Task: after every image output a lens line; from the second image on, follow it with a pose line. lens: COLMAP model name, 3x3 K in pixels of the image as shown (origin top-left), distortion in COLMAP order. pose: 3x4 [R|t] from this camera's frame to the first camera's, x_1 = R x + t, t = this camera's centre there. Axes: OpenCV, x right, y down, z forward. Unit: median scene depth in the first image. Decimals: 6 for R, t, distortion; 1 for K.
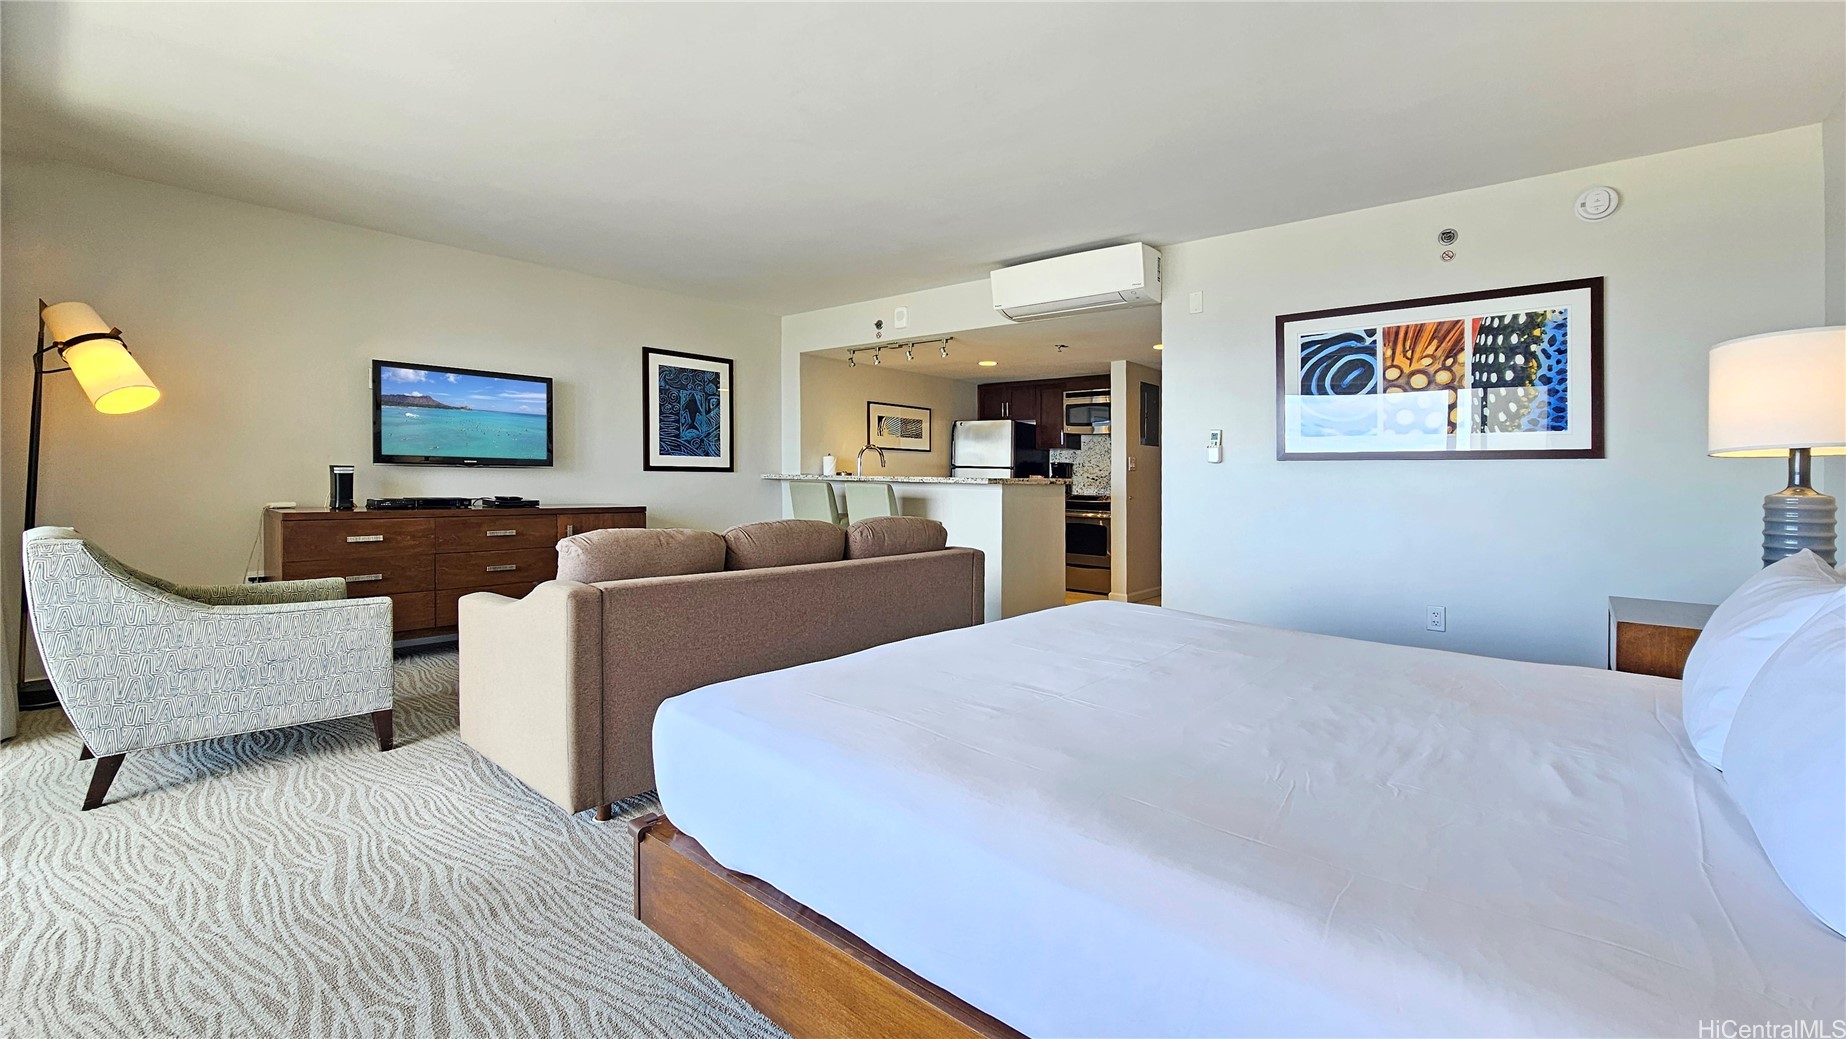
lens RADIAL K [[760.3, 0, 948.7], [0, 760.3, 465.9], [0, 0, 1]] dist [-0.003192, -0.000582]
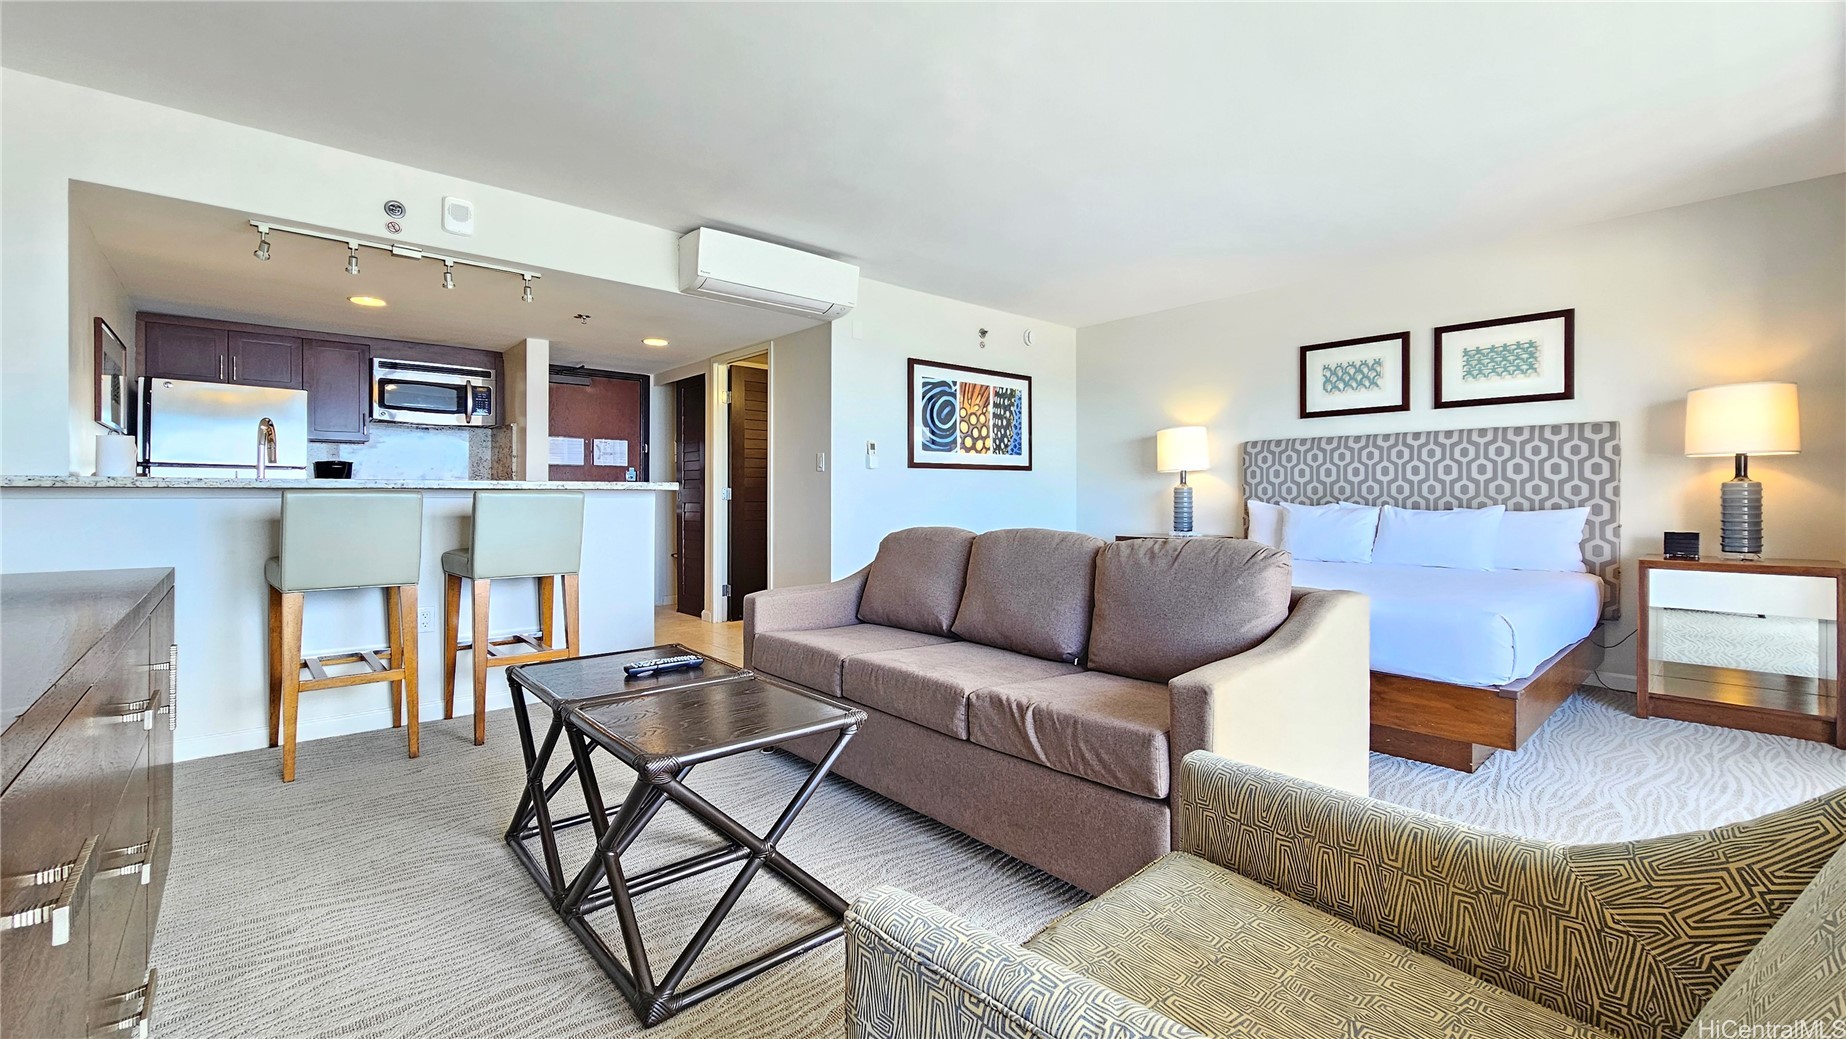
lens RADIAL K [[760.3, 0, 919.5], [0, 760.3, 495.6], [0, 0, 1]] dist [-0.003192, -0.000582]
pose [[0.156771, -0.016950, 0.987489, -0.718478], [-0.011593, 0.999752, 0.019001, 0.012839], [-0.987567, -0.014427, 0.156536, 0.645048]]
